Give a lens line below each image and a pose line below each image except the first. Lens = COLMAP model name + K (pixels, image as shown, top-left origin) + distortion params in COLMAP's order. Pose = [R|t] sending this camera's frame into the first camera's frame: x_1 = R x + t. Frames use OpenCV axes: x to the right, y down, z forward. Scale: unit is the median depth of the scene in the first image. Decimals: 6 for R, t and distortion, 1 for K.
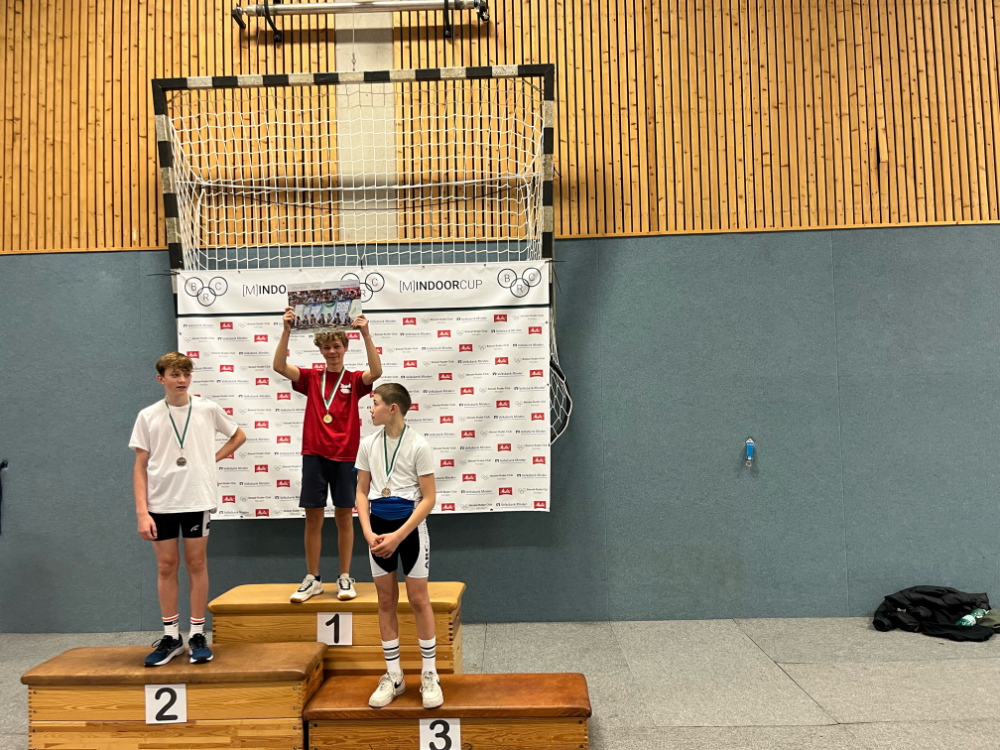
lens RADIAL K [[754.4, 0, 493.9], [0, 754.4, 377.0], [0, 0, 1]] dist [0.066832, -0.089687]
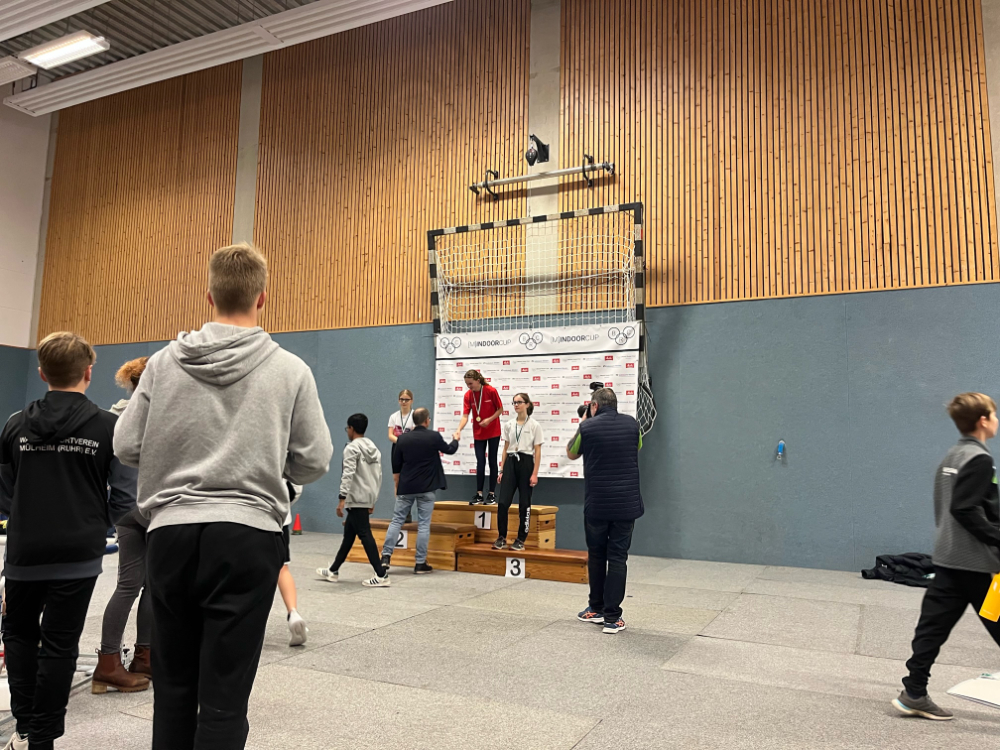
lens RADIAL K [[754.4, 0, 512.8], [0, 754.4, 377.2], [0, 0, 1]] dist [0.066832, -0.089687]
pose [[0.912536, -0.000784, -0.408995, 0.476323], [-0.025568, 0.997933, -0.058960, 0.061804], [0.408195, 0.064261, 0.910630, -0.541458]]
